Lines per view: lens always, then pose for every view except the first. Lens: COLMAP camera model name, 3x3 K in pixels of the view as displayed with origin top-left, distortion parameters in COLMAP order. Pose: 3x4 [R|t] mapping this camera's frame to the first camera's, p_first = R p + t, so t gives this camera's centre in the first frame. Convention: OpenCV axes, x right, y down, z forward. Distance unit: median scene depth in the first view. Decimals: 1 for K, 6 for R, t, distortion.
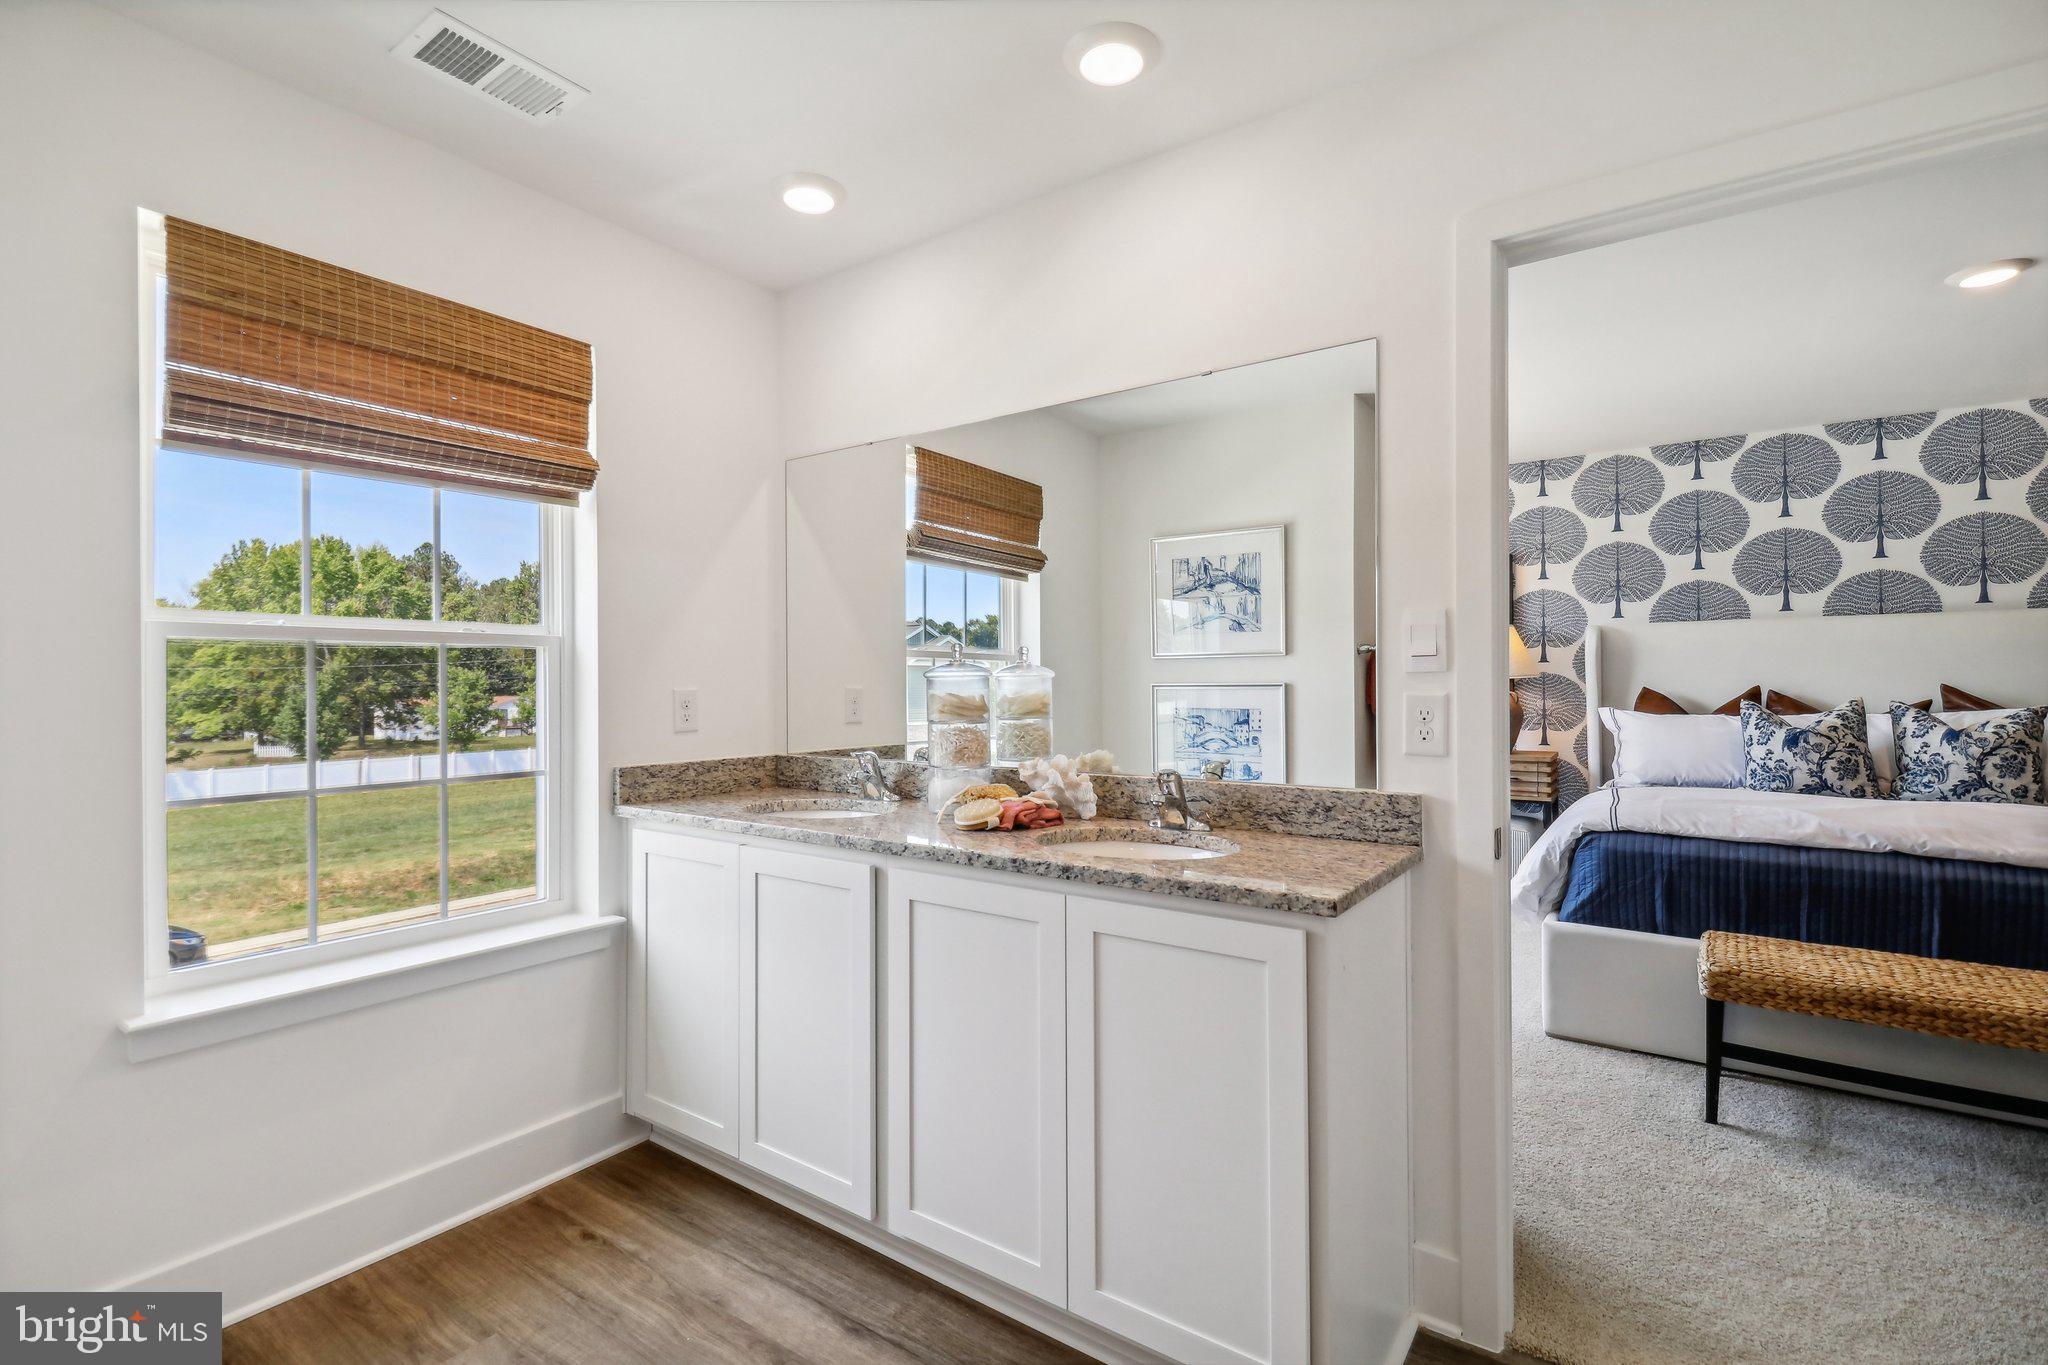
lens RADIAL K [[922.1, 0, 1024.0], [0, 922.1, 682.5], [0, 0, 1]] dist [-0.000389, -0.000537]
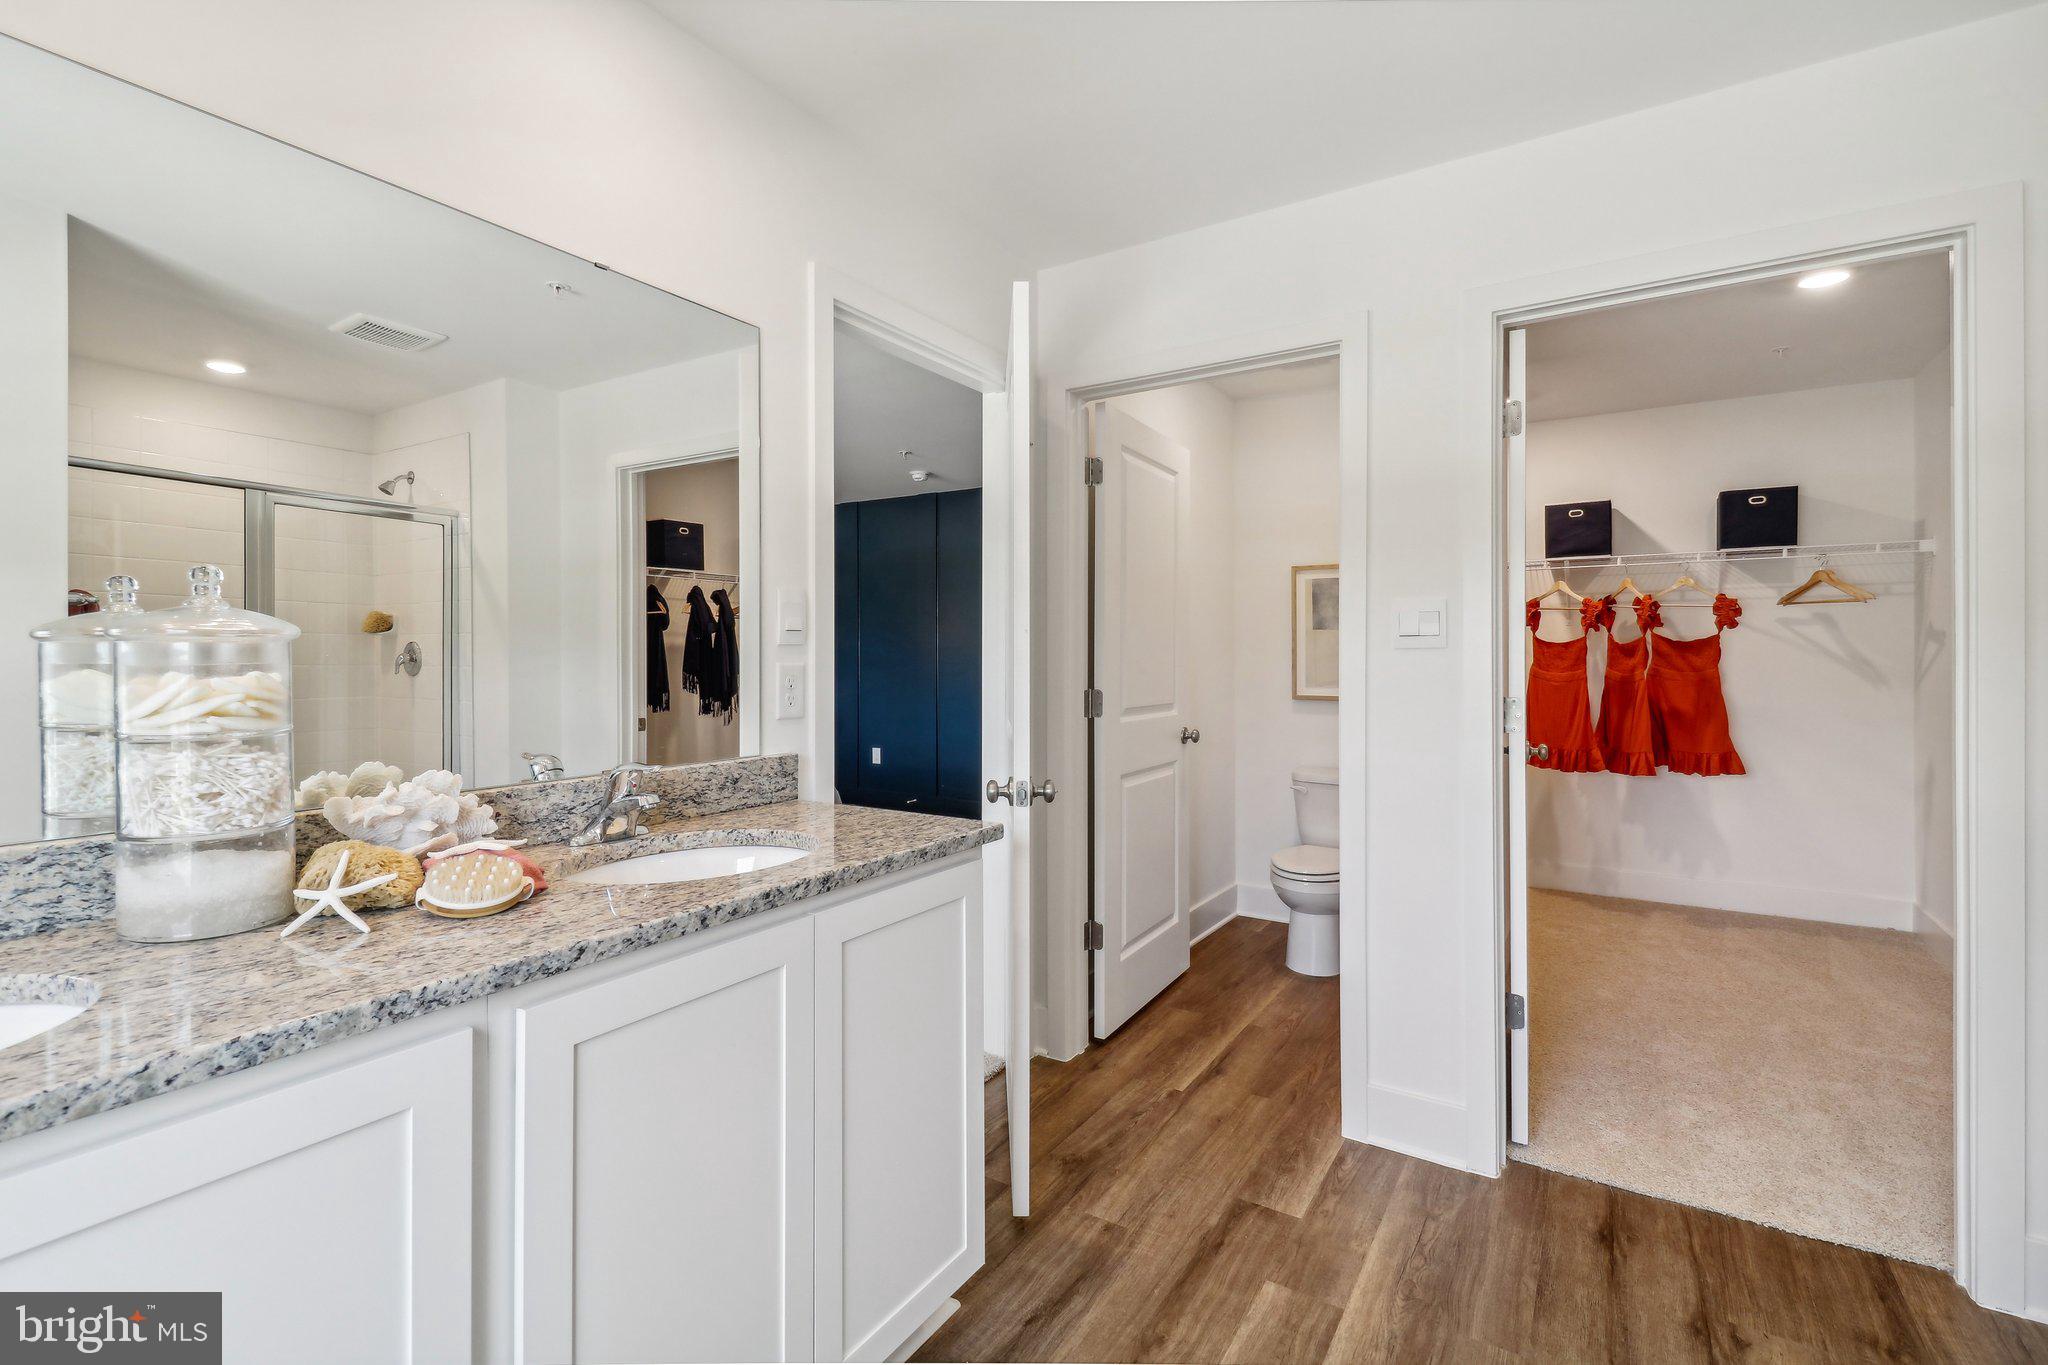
lens RADIAL K [[922.1, 0, 1024.0], [0, 922.1, 682.5], [0, 0, 1]] dist [-0.000389, -0.000537]
pose [[-0.068801, -0.025114, 0.997314, -0.718641], [-0.007840, 0.999666, 0.024632, 0.006145], [-0.997600, -0.006124, -0.068975, 0.817671]]
